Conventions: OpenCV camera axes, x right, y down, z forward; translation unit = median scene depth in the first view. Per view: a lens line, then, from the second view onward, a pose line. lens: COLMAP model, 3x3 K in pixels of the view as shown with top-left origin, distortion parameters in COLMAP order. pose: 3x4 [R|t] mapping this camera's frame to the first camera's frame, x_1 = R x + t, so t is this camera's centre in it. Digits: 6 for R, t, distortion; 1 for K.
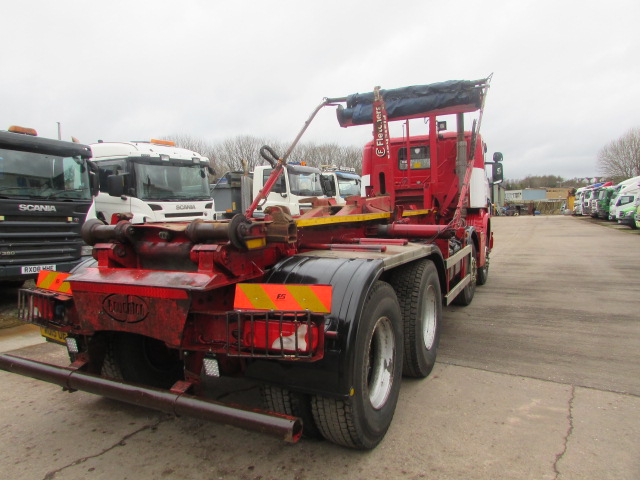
lens RADIAL K [[451.3, 0, 310.6], [0, 451.3, 237.7], [0, 0, 1]] dist [-0.039373, 0.021899]
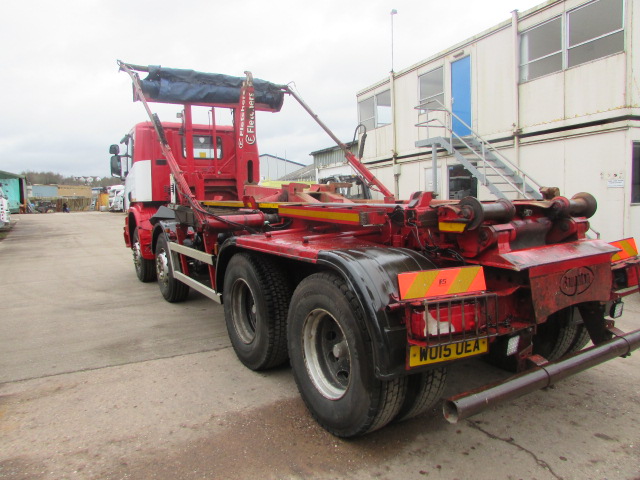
lens RADIAL K [[451.3, 0, 310.6], [0, 451.3, 237.7], [0, 0, 1]] dist [-0.039373, 0.021899]
pose [[0.526043, -0.060499, 0.848303, -0.516495], [0.055531, 0.997781, 0.036724, -0.004739], [-0.848643, 0.027789, 0.528236, 0.313691]]
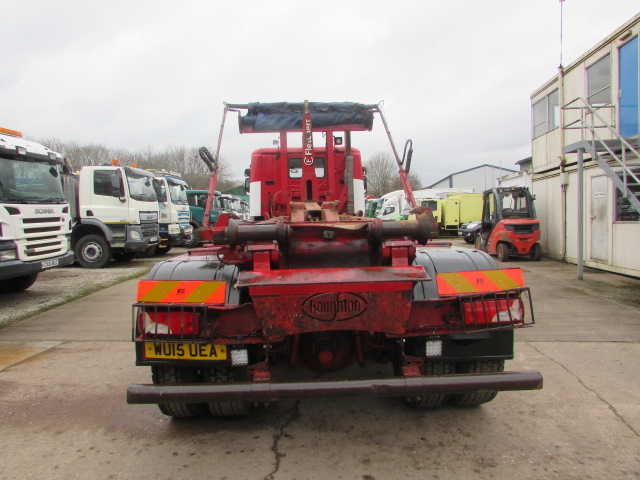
lens RADIAL K [[451.3, 0, 310.6], [0, 451.3, 237.7], [0, 0, 1]] dist [-0.039373, 0.021899]
pose [[0.876912, -0.016961, 0.480351, -0.302113], [0.025685, 0.999603, -0.011594, 0.004835], [-0.479964, 0.022504, 0.877000, 0.045561]]
